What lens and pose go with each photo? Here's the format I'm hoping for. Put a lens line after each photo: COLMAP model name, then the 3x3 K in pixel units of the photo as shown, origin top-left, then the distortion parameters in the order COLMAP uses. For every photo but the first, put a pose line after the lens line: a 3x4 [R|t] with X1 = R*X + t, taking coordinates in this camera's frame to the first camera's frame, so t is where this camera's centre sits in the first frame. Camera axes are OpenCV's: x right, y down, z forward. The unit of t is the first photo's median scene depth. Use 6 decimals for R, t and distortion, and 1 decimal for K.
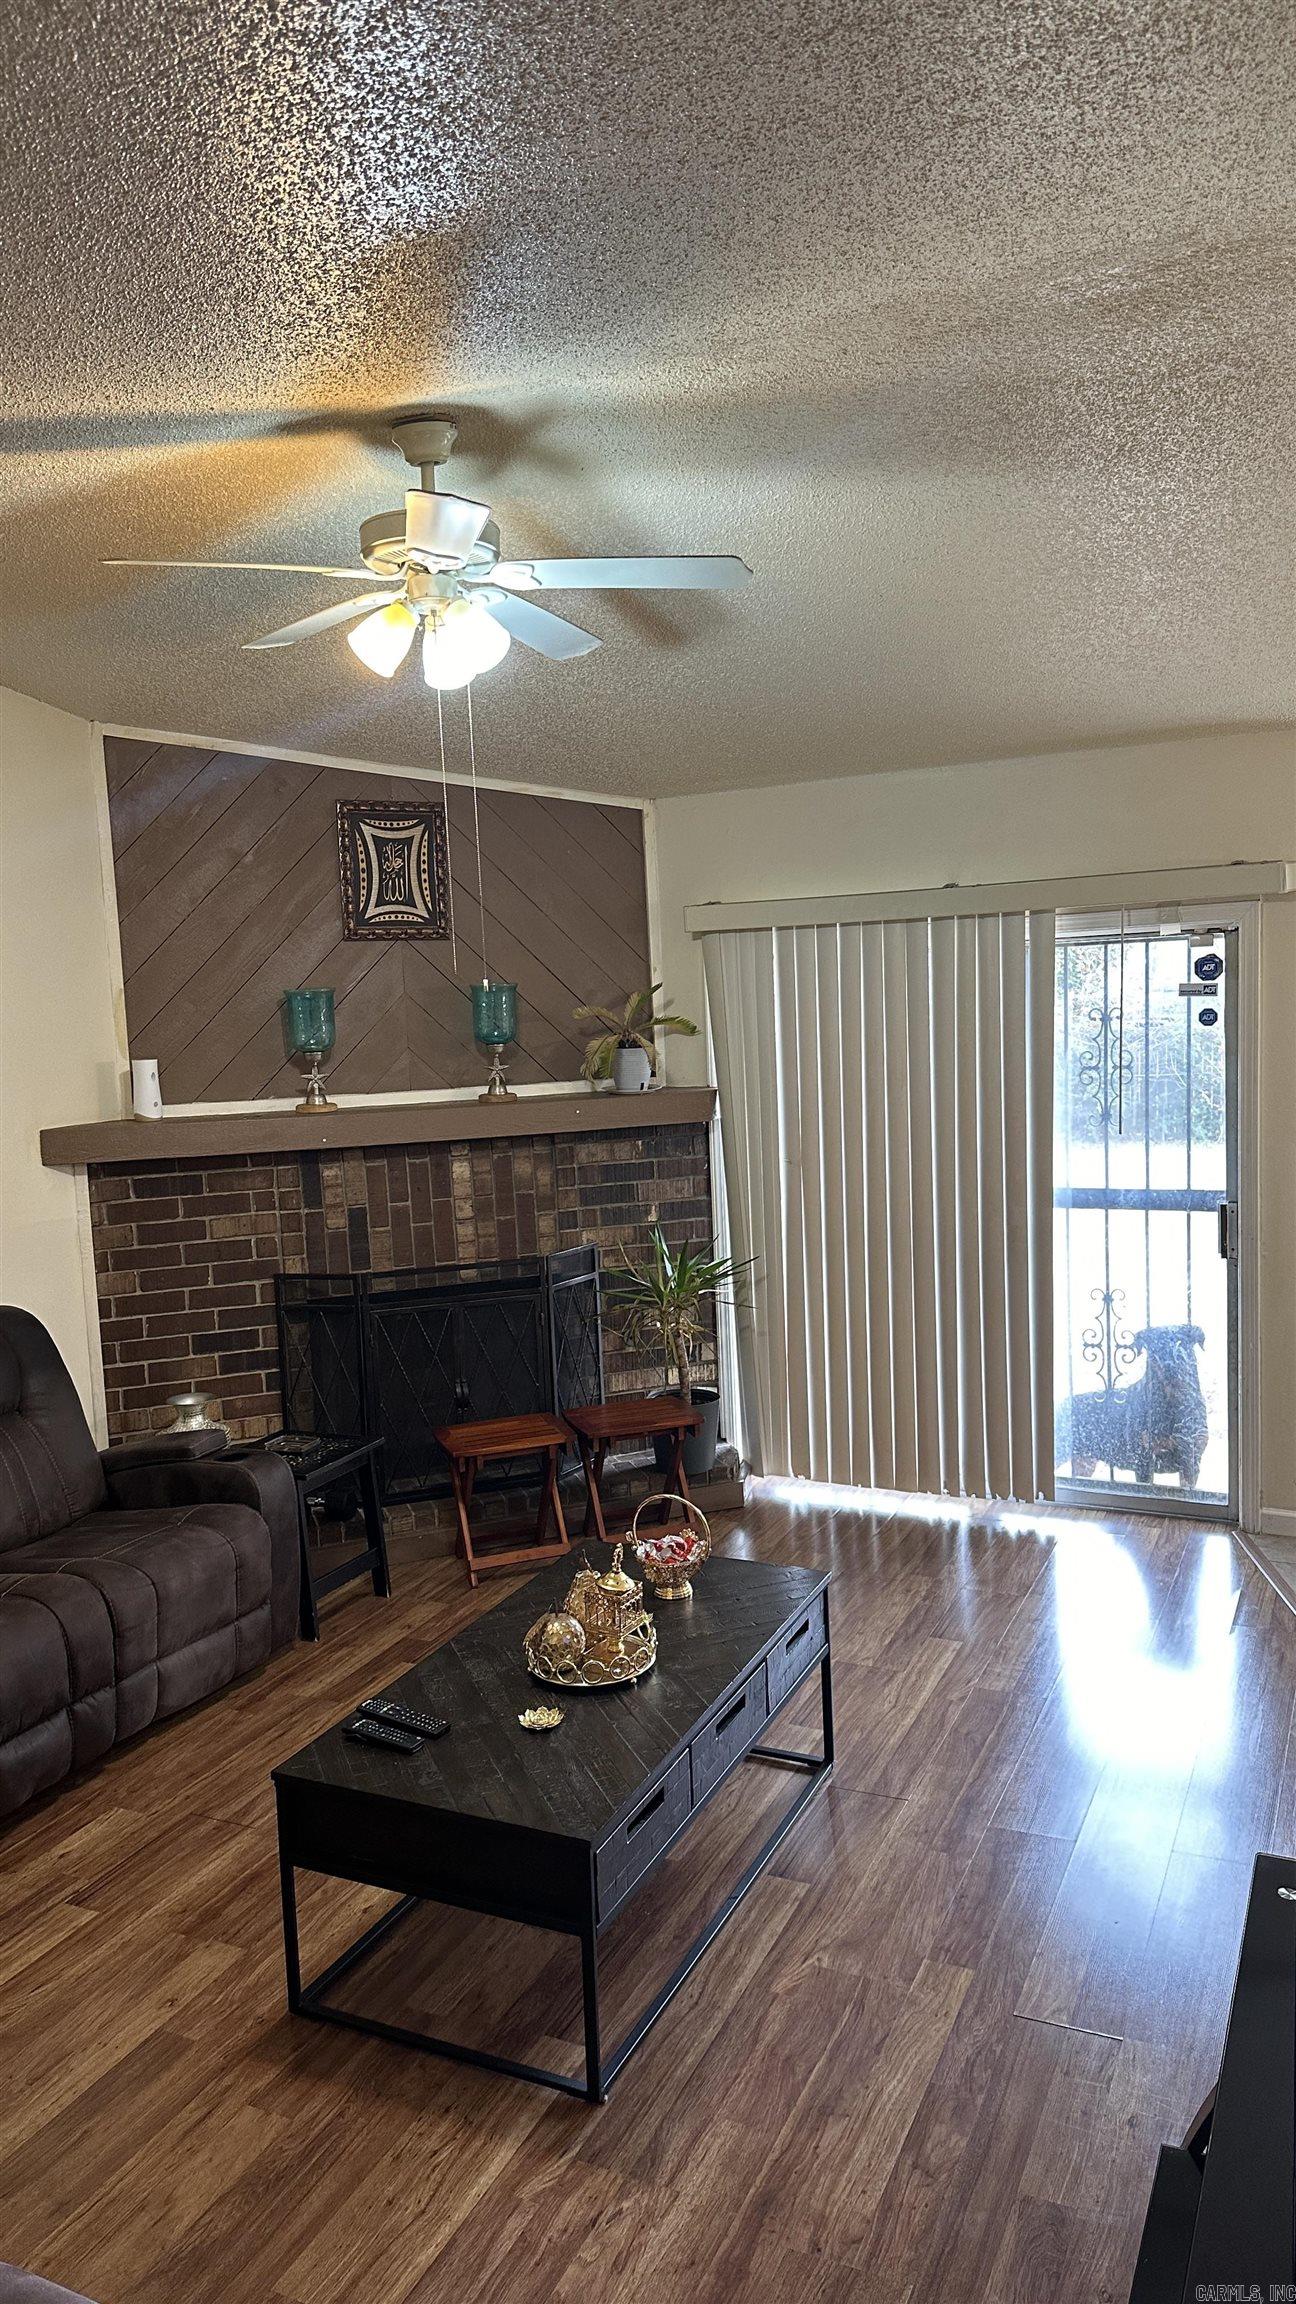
lens RADIAL K [[1582.2, 0, 646.4], [0, 1582.2, 1161.2], [0, 0, 1]] dist [0.059722, -0.040174]
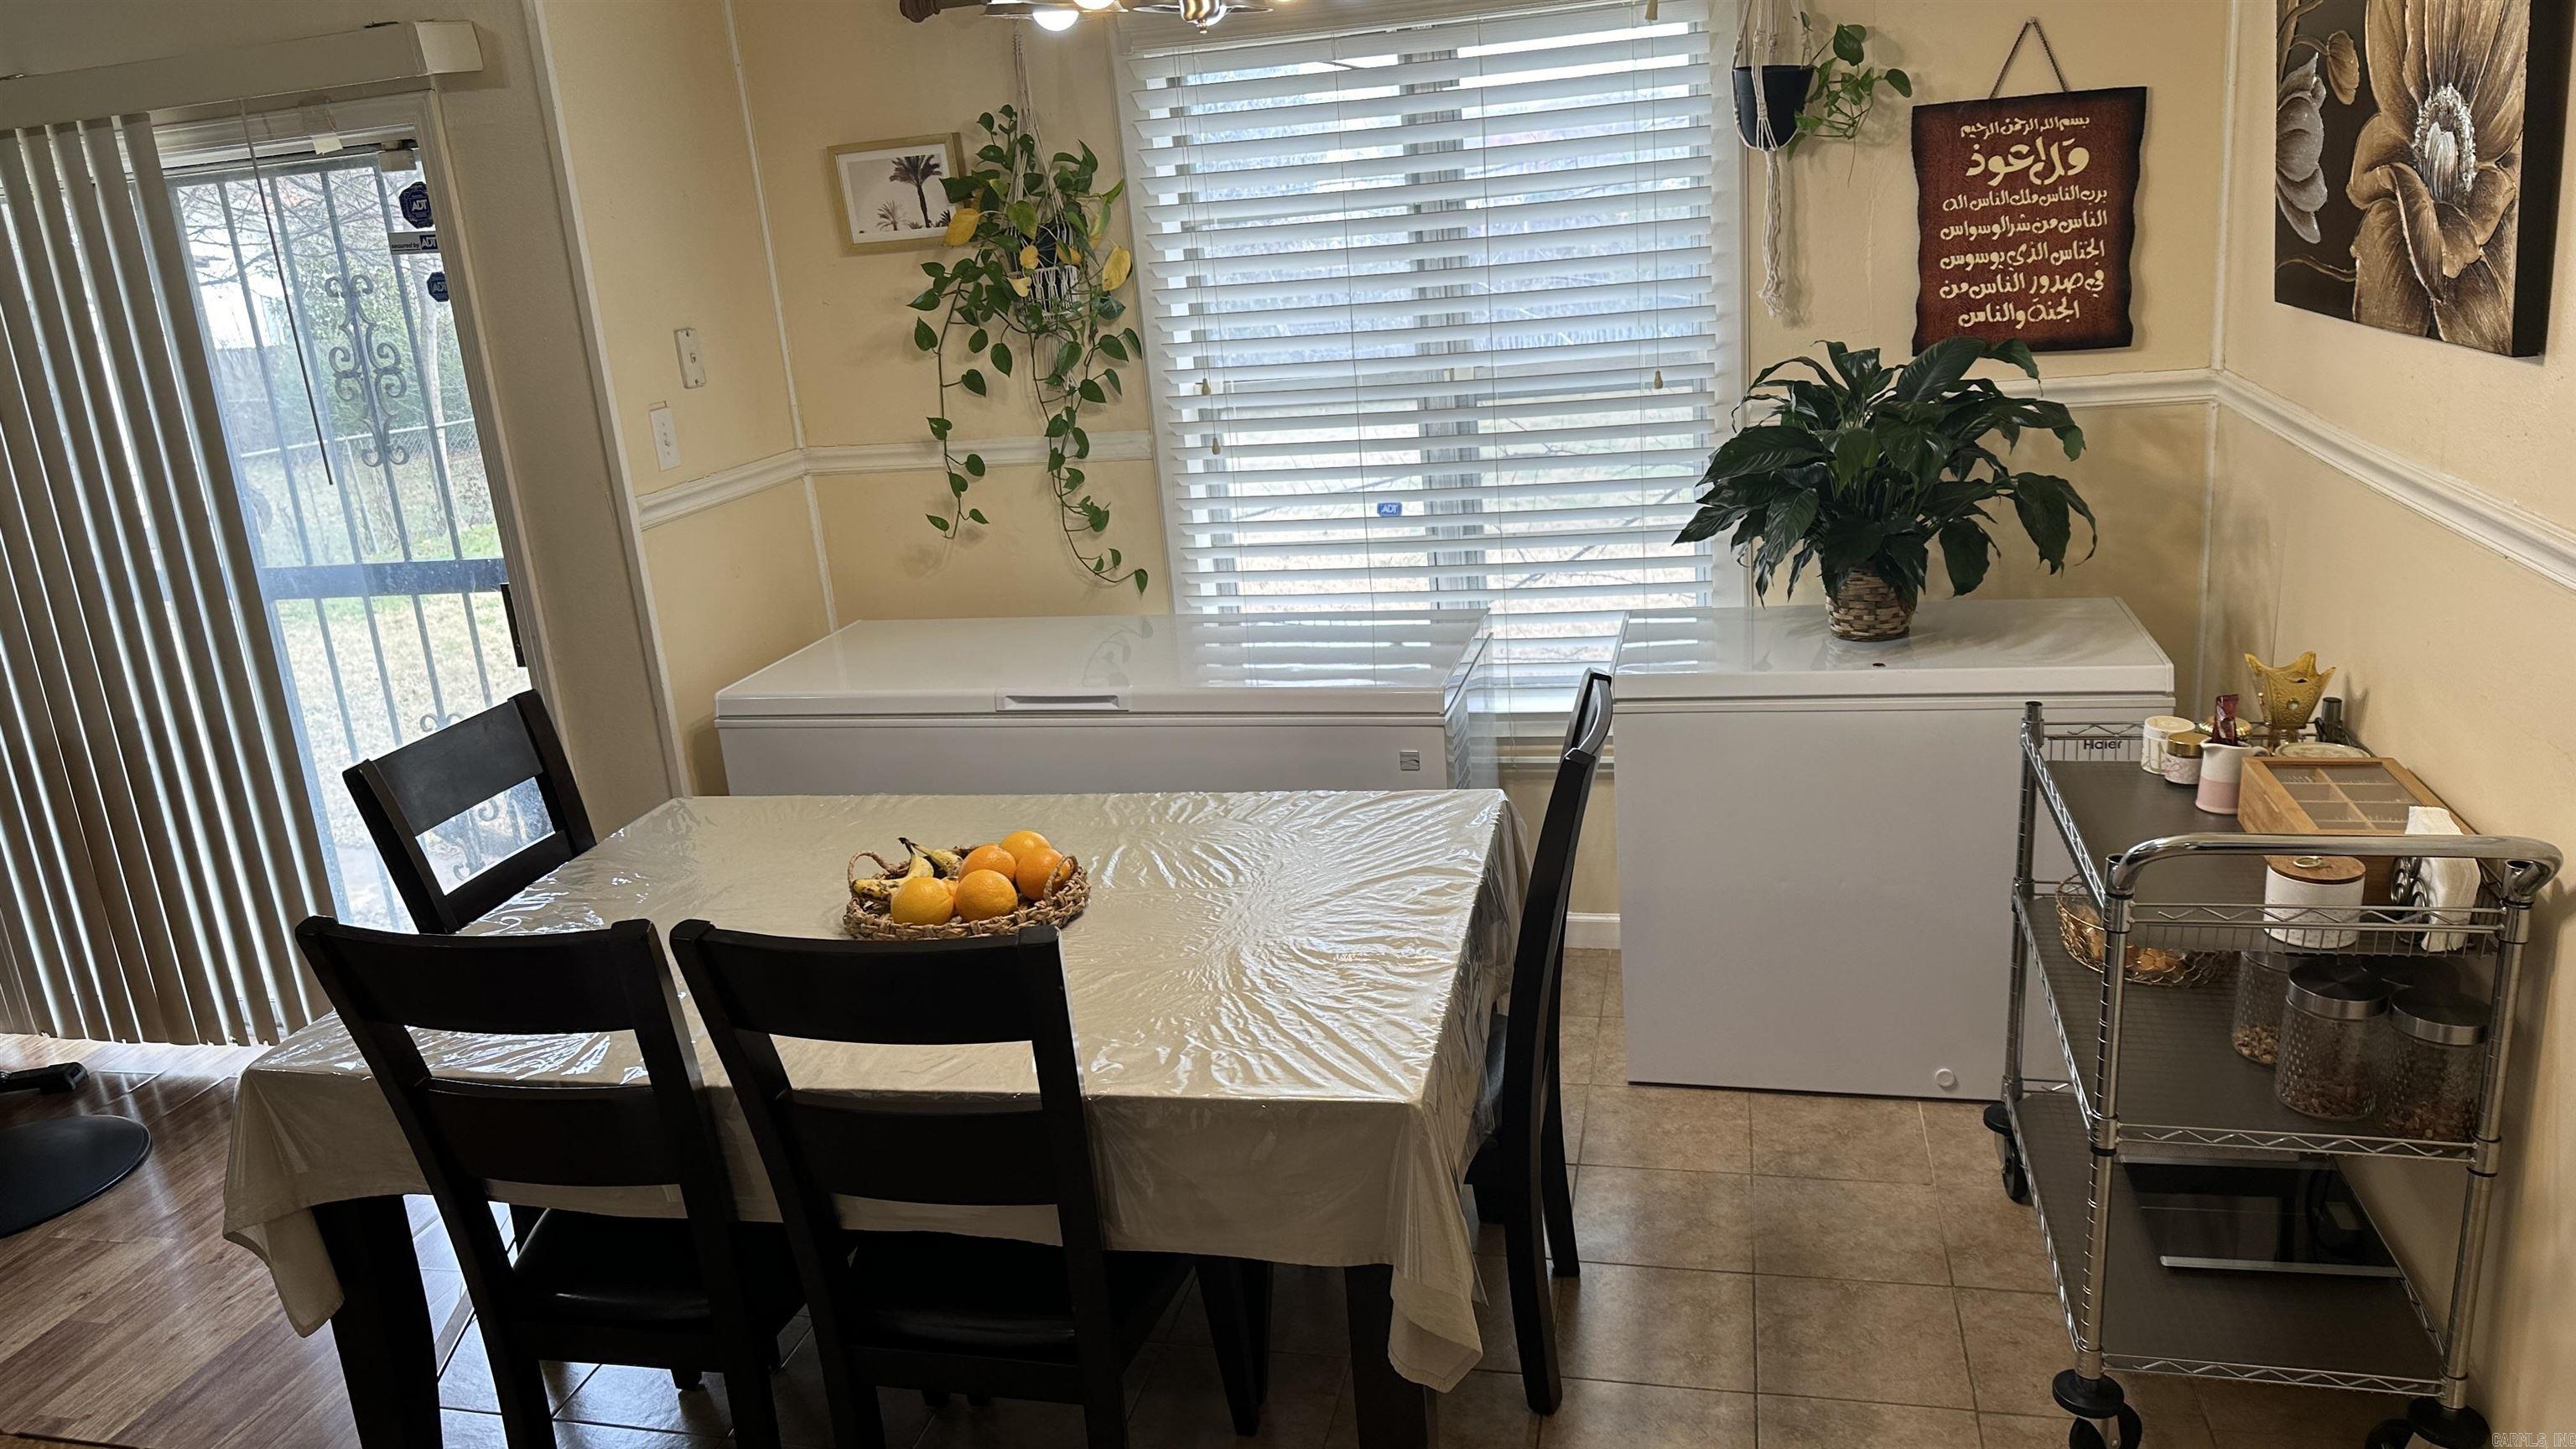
lens RADIAL K [[1769.0, 0, 1287.2], [0, 1769.0, 726.7], [0, 0, 1]] dist [0.059722, -0.040174]
pose [[0.978085, -0.095229, 0.185154, 0.529681], [0.066356, 0.985474, 0.156325, -0.006908], [-0.197351, -0.140613, 0.970196, 0.214611]]
